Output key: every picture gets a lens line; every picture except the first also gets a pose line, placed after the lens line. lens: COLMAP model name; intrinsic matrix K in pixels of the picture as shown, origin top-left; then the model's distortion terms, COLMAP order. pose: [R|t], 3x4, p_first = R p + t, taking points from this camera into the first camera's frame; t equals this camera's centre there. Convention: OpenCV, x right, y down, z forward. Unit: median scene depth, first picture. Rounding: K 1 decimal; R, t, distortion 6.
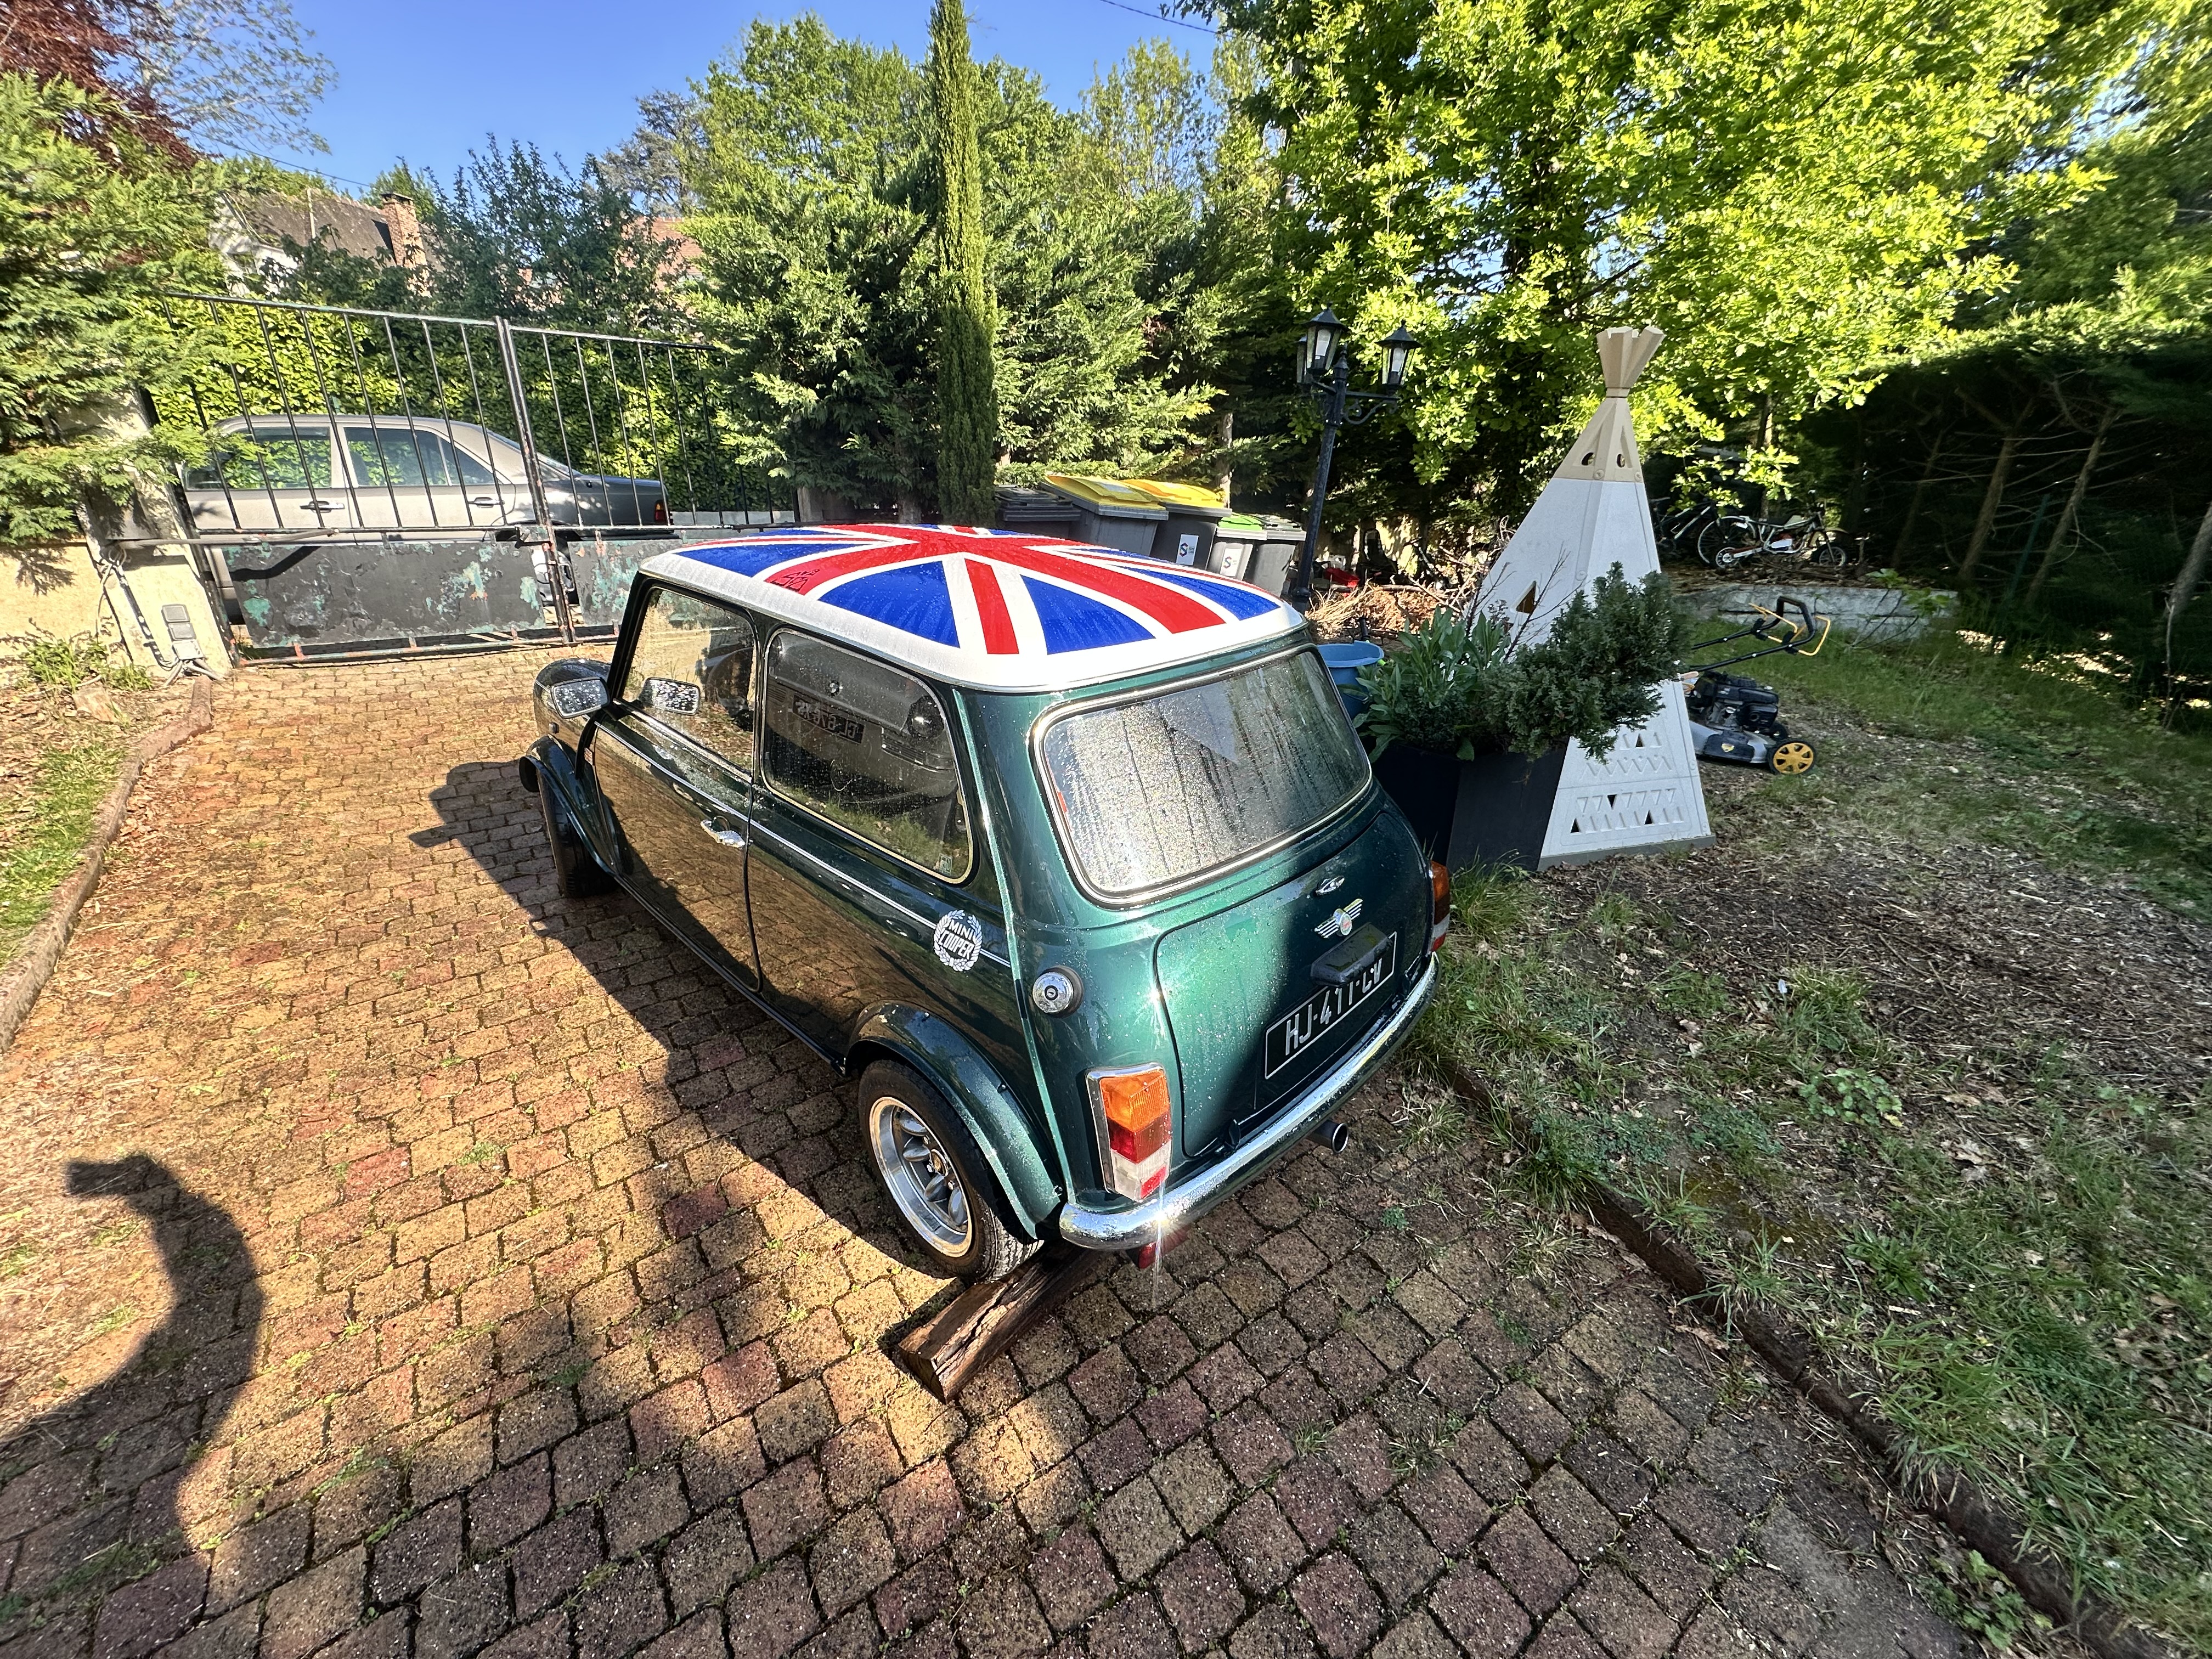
lens RADIAL K [[876.8, 0, 1102.6], [0, 876.8, 833.5], [0, 0, 1]] dist [-0.003810, 0.000242]
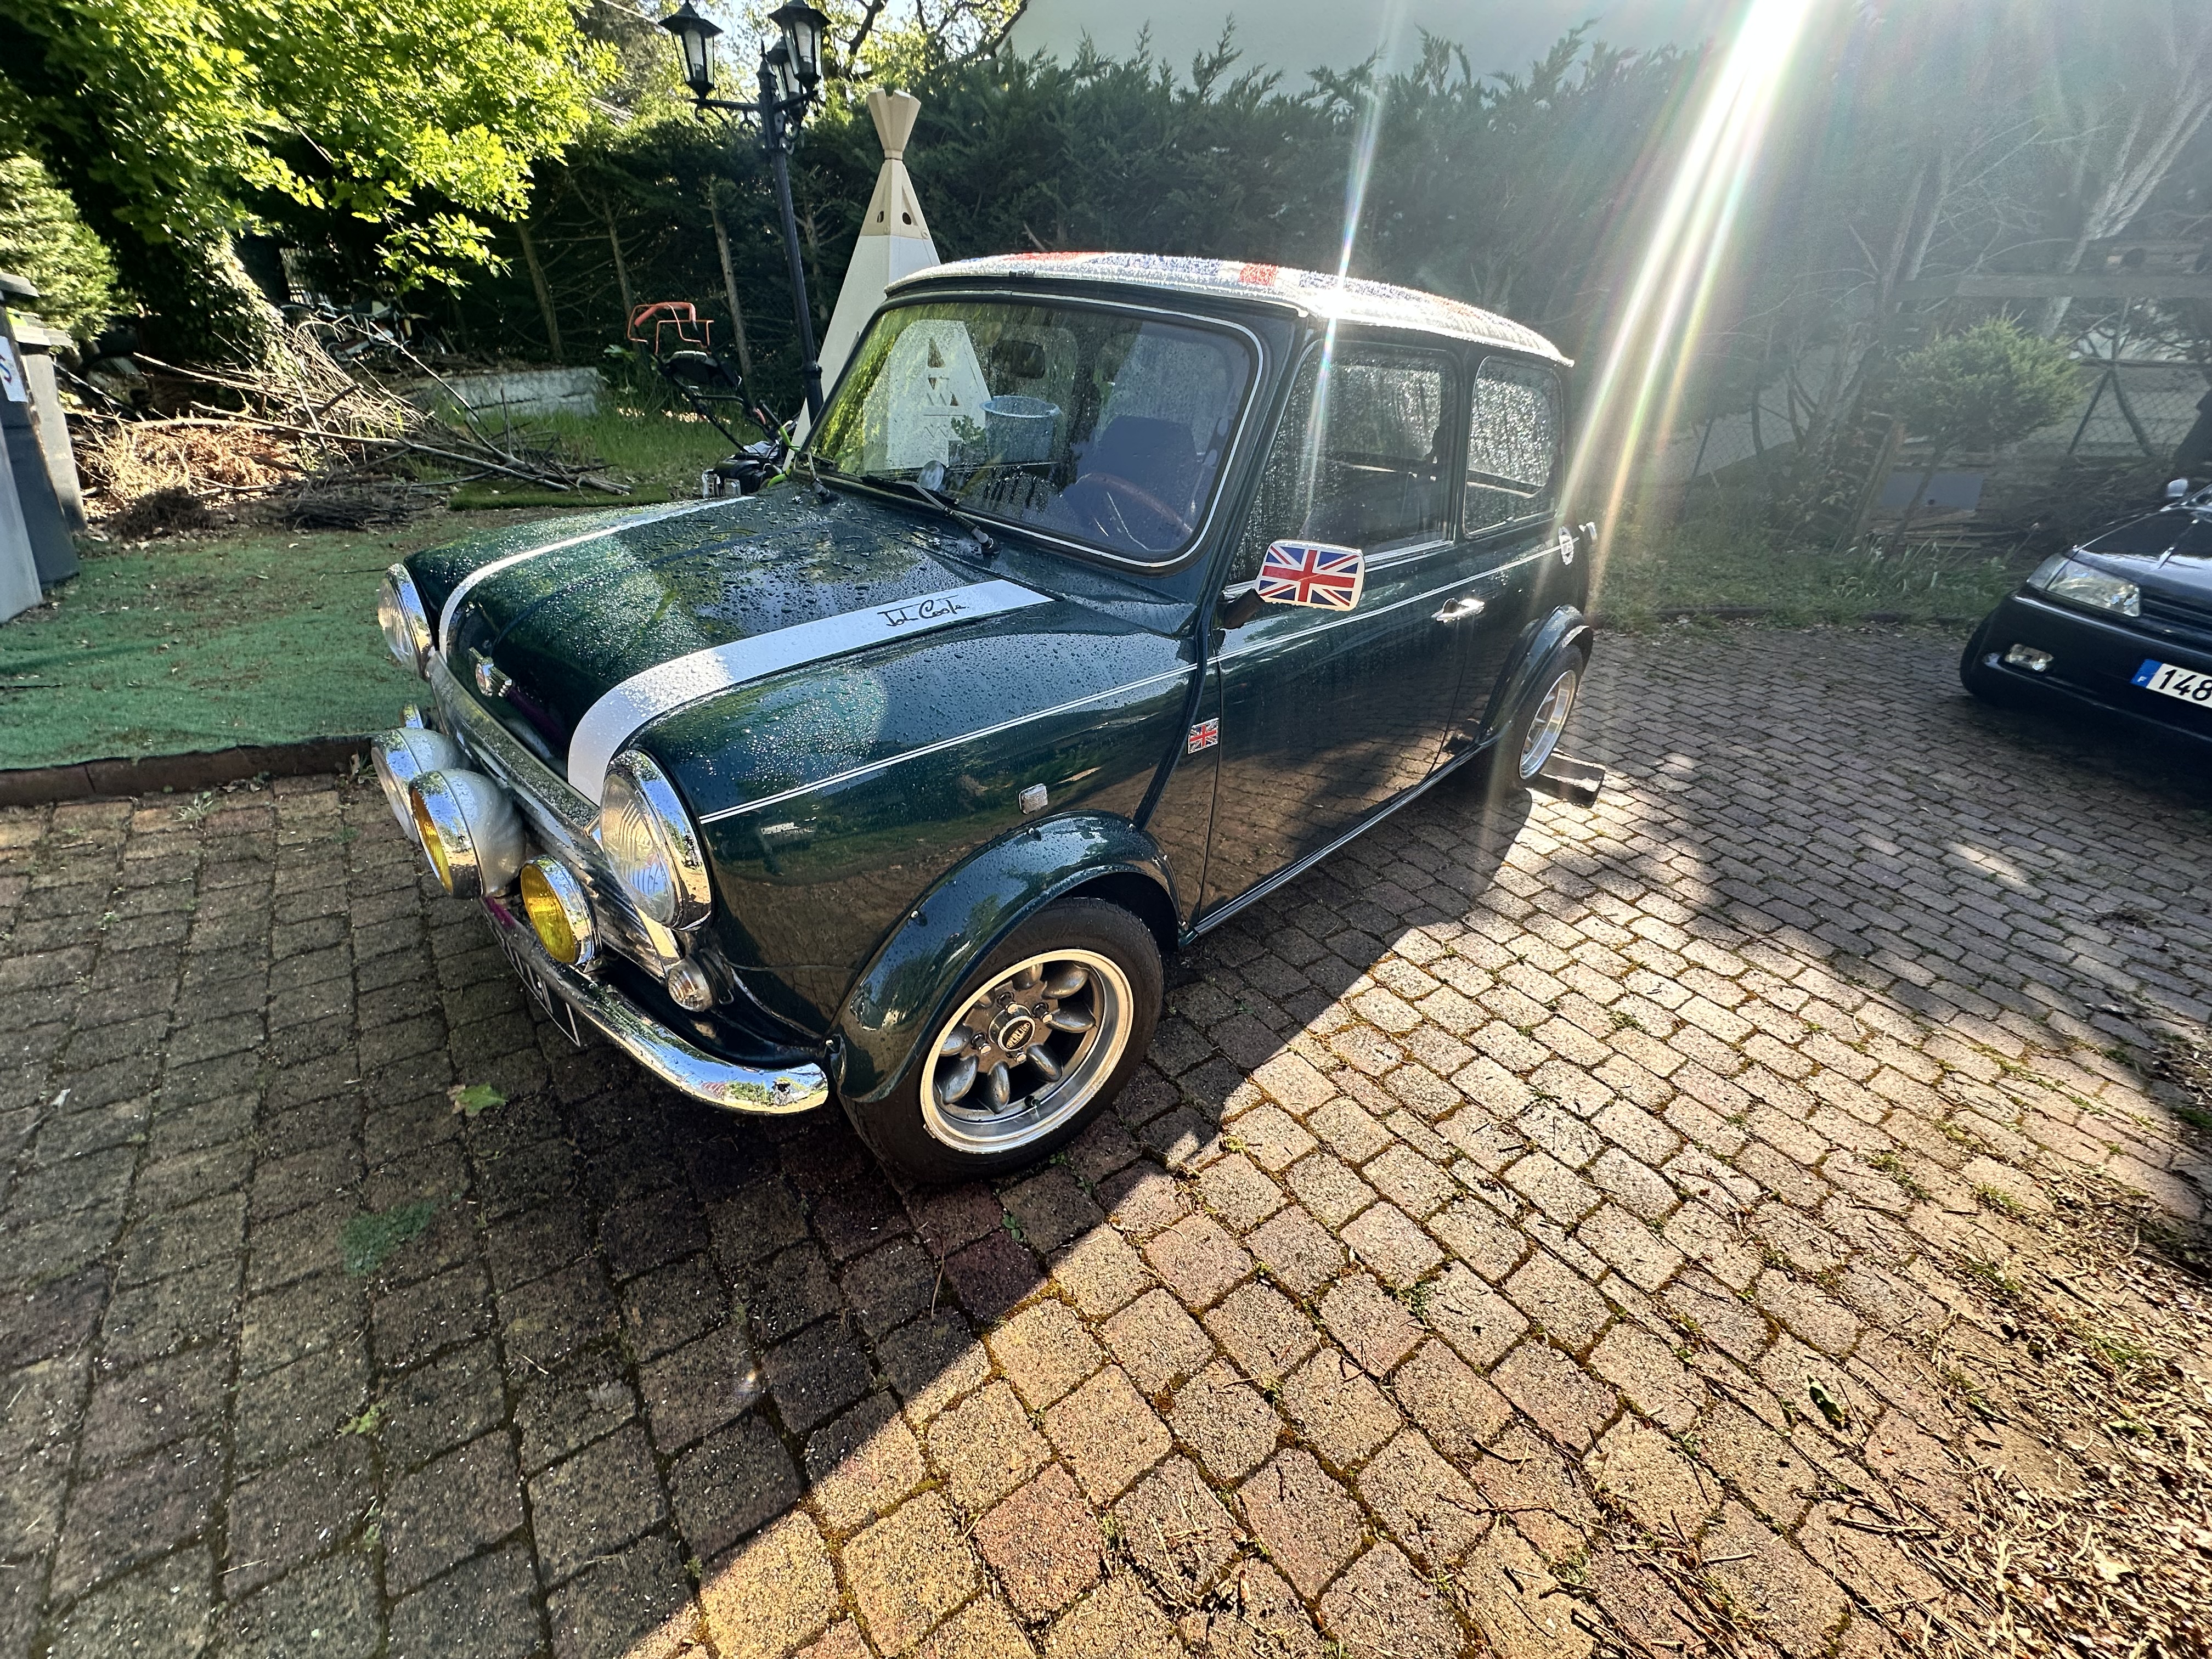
lens RADIAL K [[876.8, 0, 1102.6], [0, 876.8, 833.5], [0, 0, 1]] dist [-0.003810, 0.000242]
pose [[0.004413, -0.524599, 0.851338, -0.552433], [0.354871, 0.796757, 0.489127, -0.163169], [-0.934905, 0.299957, 0.189681, 0.513820]]
